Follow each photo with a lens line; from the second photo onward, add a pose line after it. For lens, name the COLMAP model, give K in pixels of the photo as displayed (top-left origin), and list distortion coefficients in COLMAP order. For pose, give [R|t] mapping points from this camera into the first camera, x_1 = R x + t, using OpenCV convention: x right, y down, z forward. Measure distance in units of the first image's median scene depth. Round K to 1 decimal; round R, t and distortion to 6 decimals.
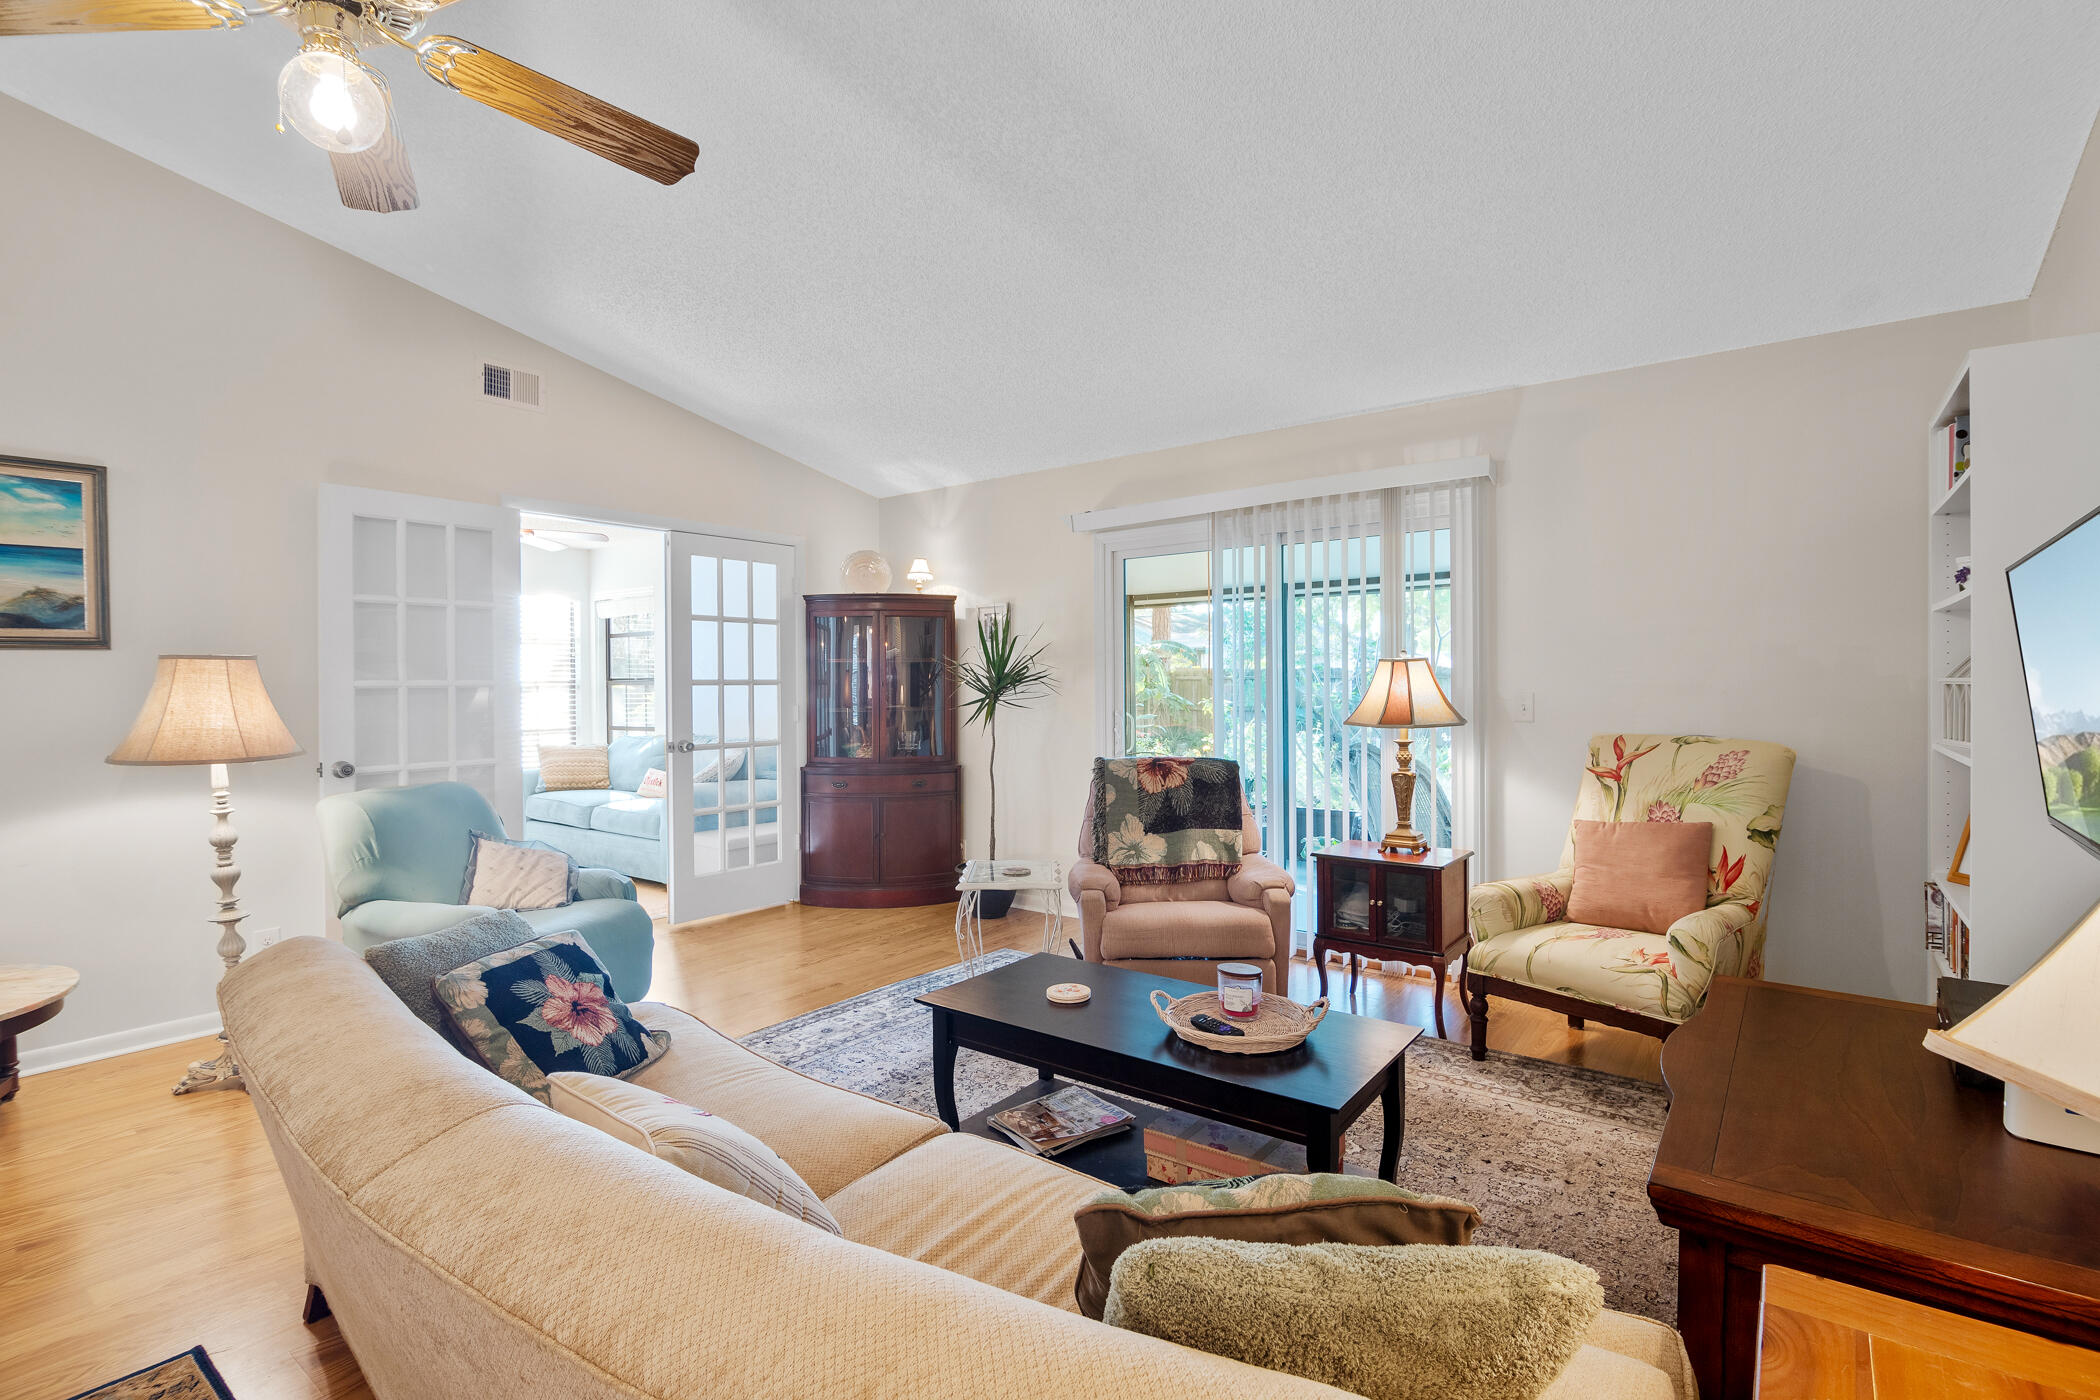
lens RADIAL K [[973.8, 0, 1056.3], [0, 973.8, 709.0], [0, 0, 1]] dist [-0.014564, -0.001252]
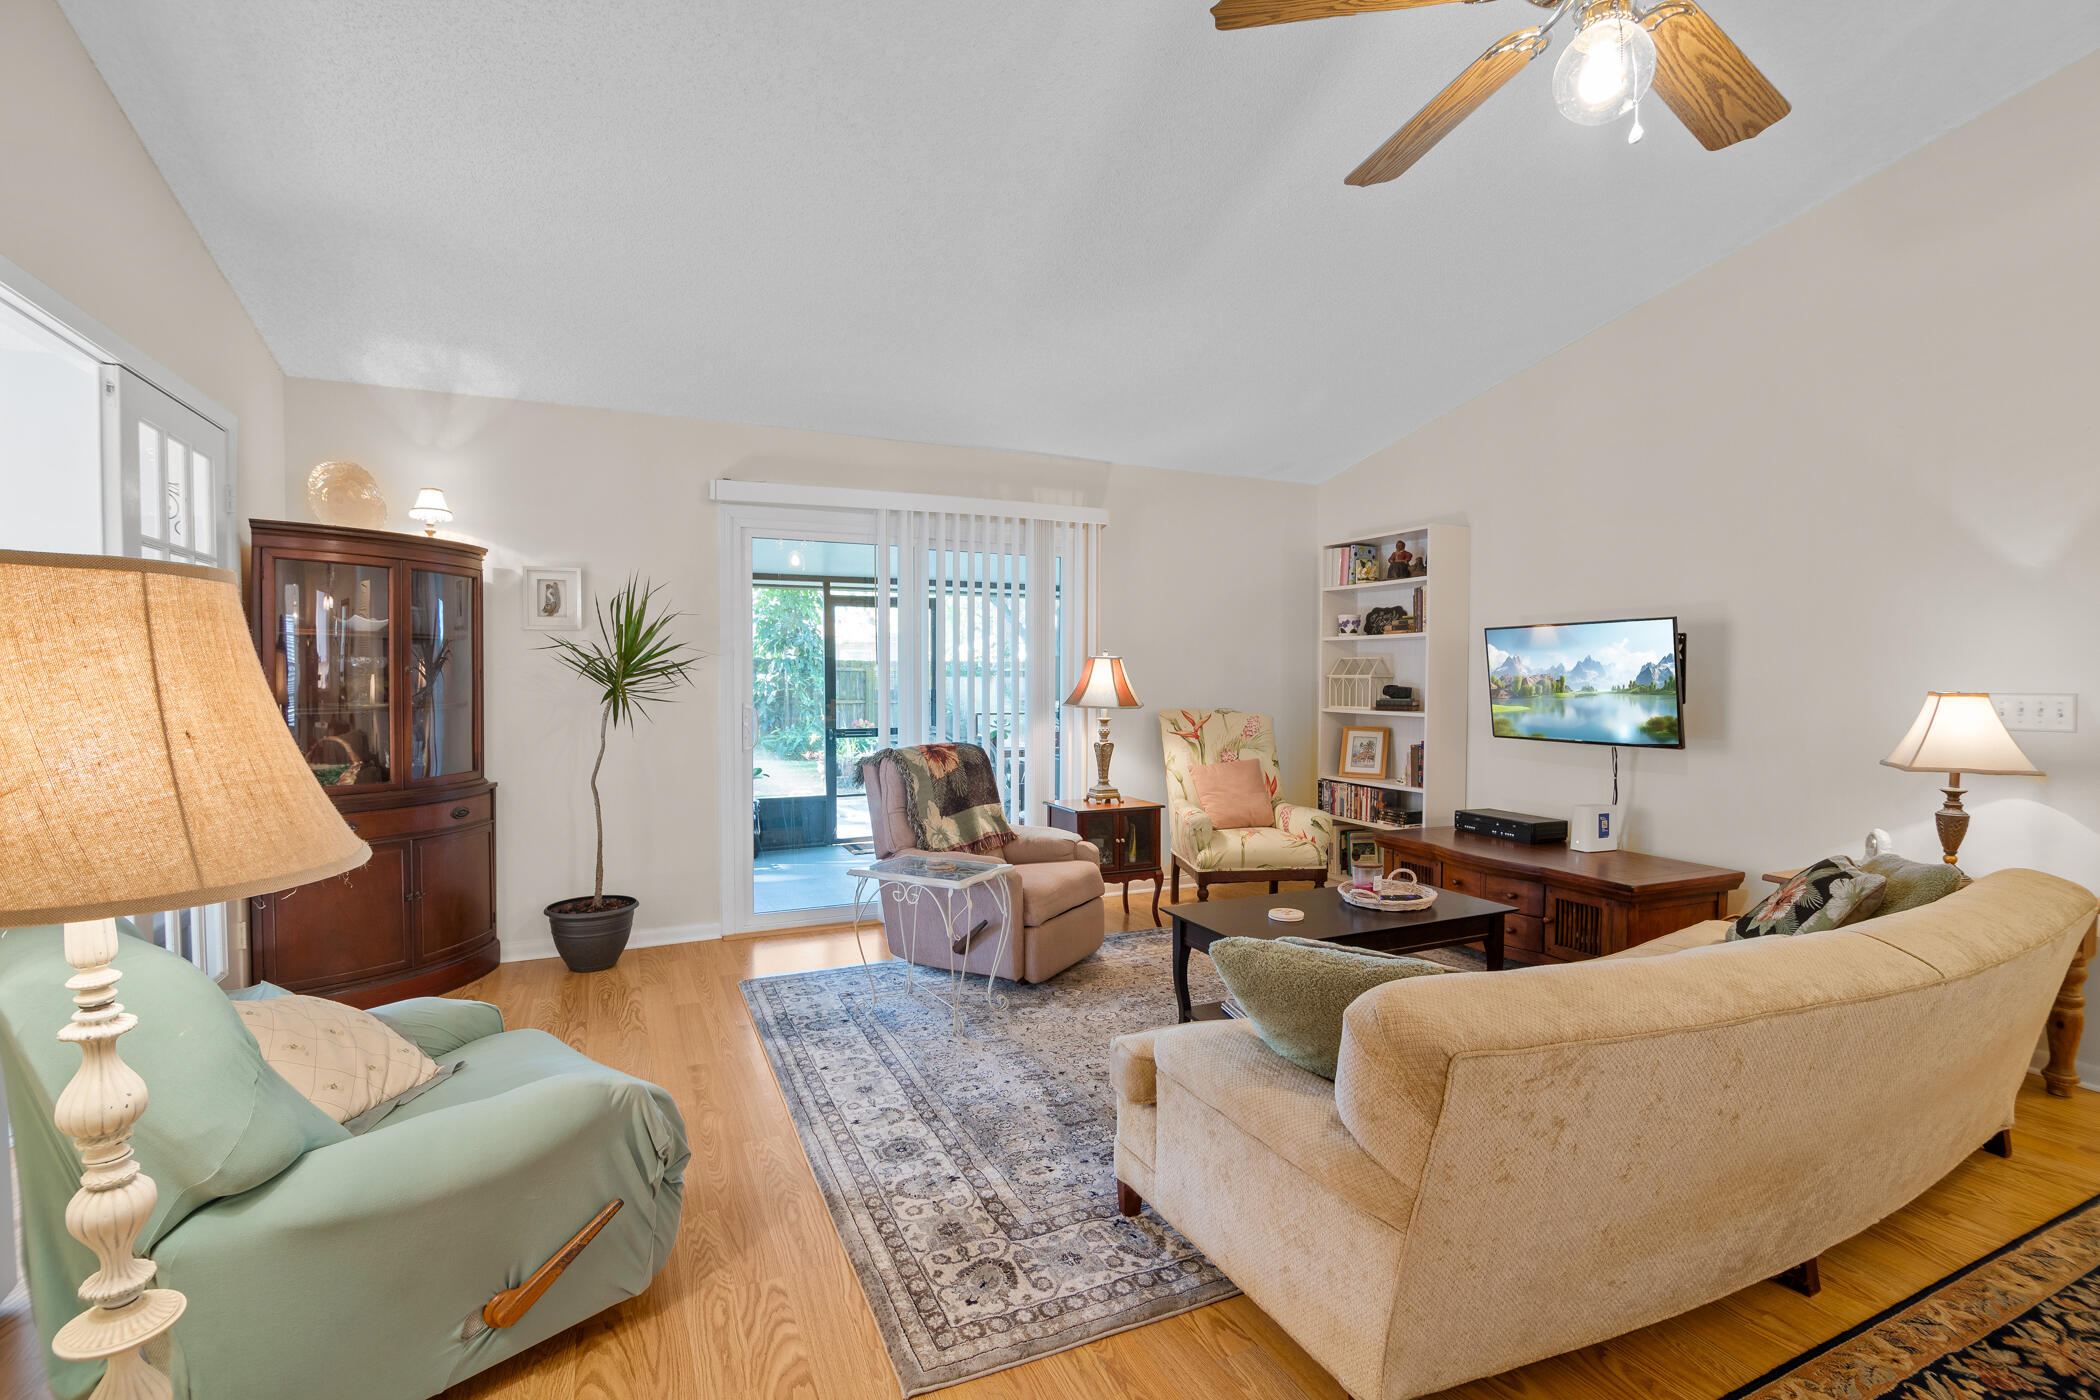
lens RADIAL K [[973.8, 0, 1065.1], [0, 973.8, 699.2], [0, 0, 1]] dist [-0.014564, -0.001252]
pose [[0.453953, -0.017366, 0.890856, -0.764874], [0.013318, 0.999831, 0.012704, -0.010237], [-0.890926, 0.006097, 0.454107, 0.398589]]
